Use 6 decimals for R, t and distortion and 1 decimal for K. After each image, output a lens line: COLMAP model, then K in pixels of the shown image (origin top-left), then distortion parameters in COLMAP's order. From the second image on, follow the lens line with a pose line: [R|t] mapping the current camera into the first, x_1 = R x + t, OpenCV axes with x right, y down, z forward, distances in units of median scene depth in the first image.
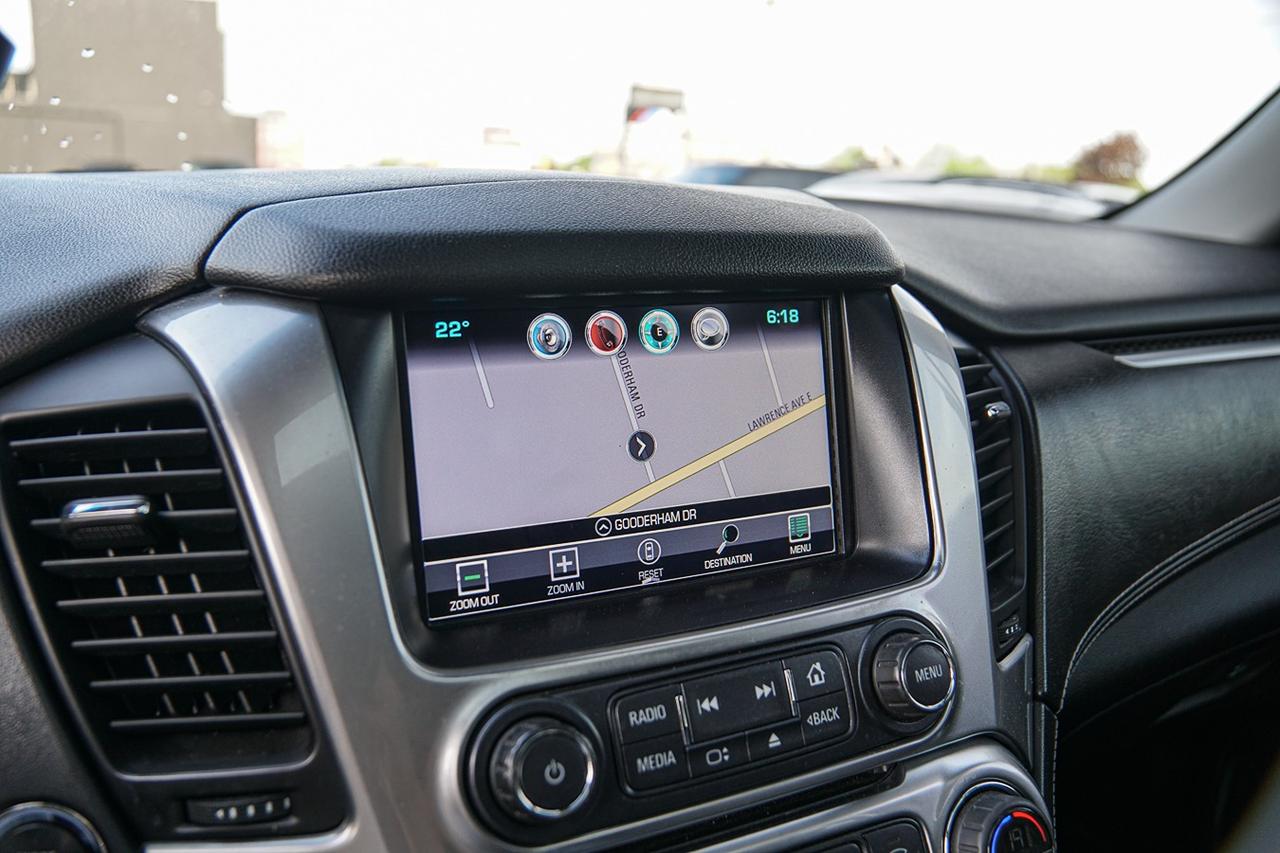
lens RADIAL K [[996.4, 0, 633.0], [0, 996.4, 424.7], [0, 0, 1]] dist [-0.139643, 0.115205]
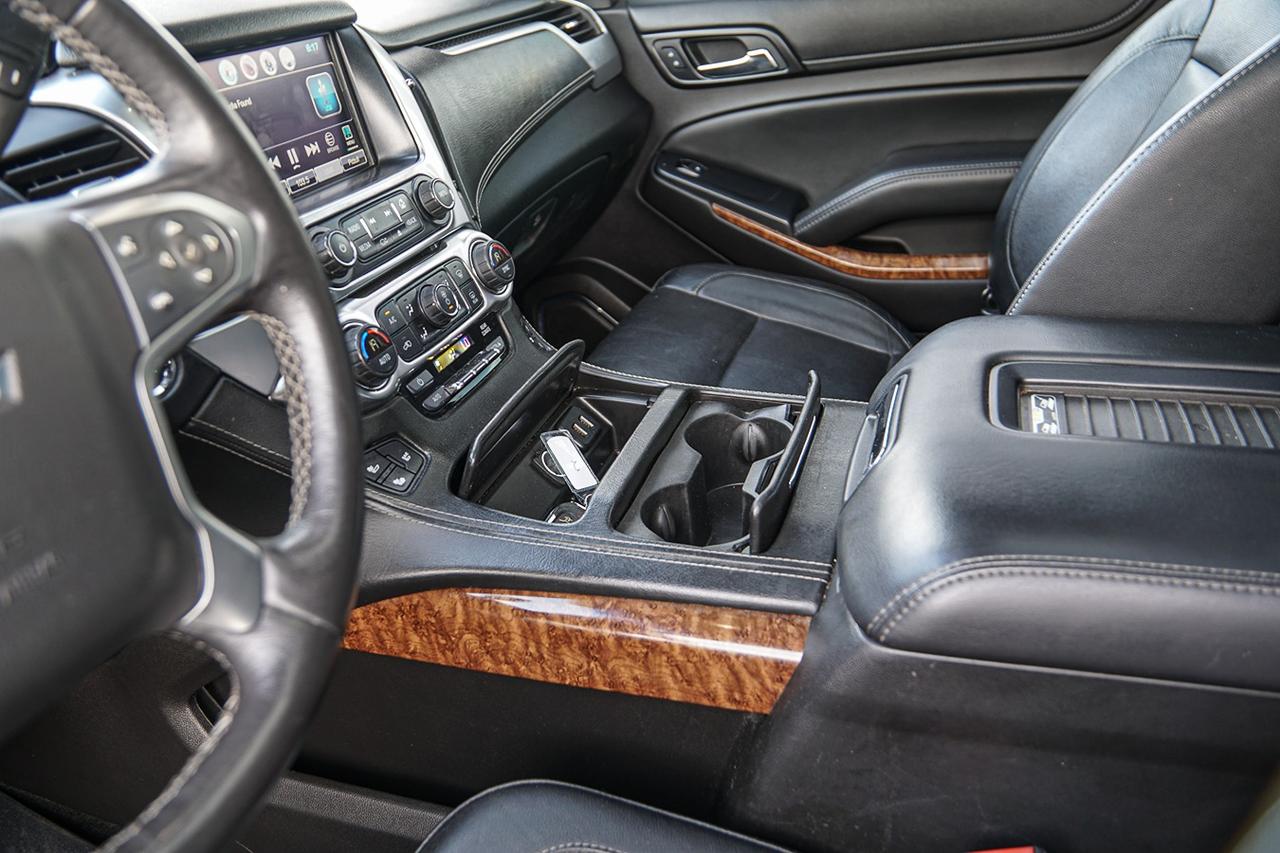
lens RADIAL K [[996.4, 0, 633.0], [0, 996.4, 424.7], [0, 0, 1]] dist [-0.139643, 0.115205]
pose [[0.704016, -0.379019, 0.600588, -0.971773], [0.237997, 0.922692, 0.303311, 0.171575], [-0.669118, -0.070598, 0.739795, -1.013503]]
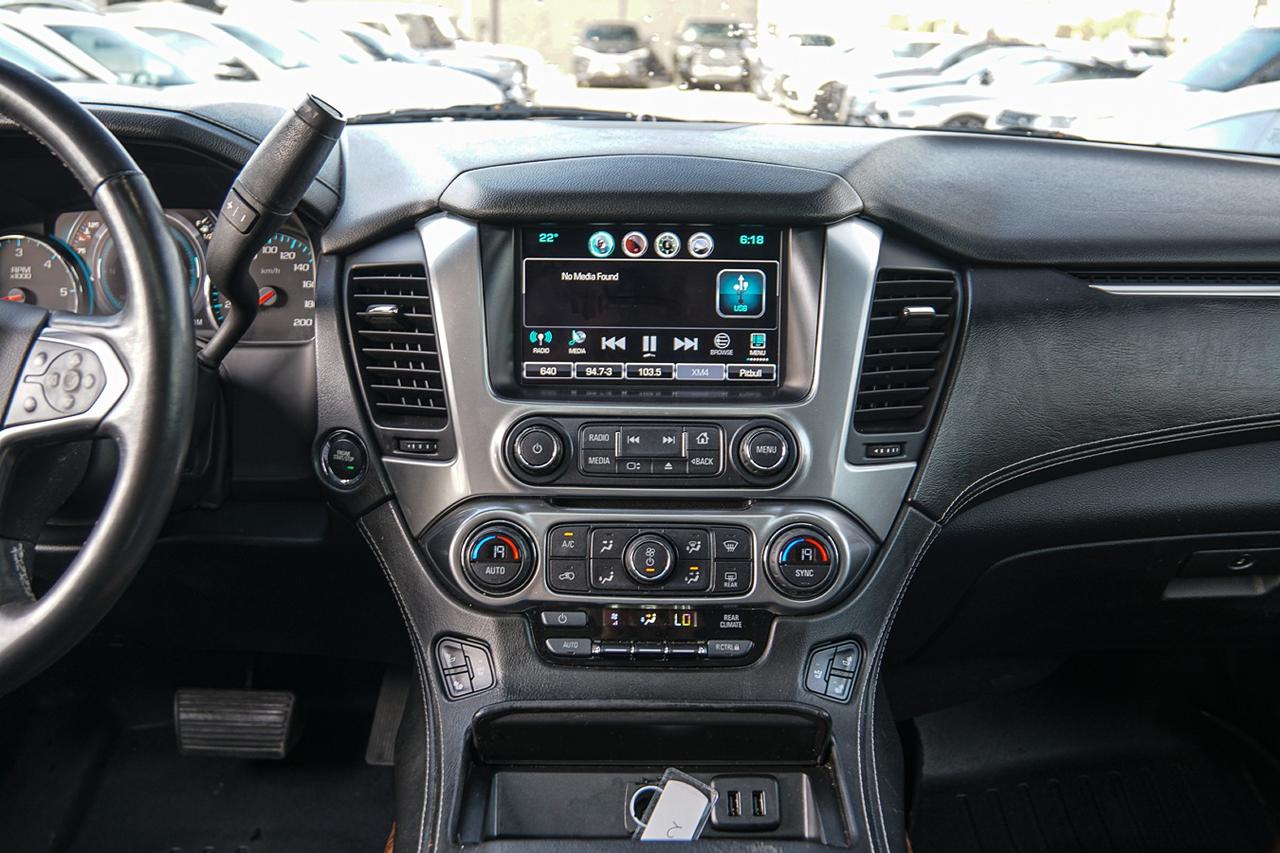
lens RADIAL K [[1032.5, 0, 640.0], [0, 1032.5, 426.5], [0, 0, 1]] dist [-0.151471, 0.138875]
pose [[0.895819, 0.138930, -0.422145, 0.917077], [-0.090333, 0.986974, 0.133125, -0.014568], [0.435141, -0.081122, 0.896700, -0.799294]]
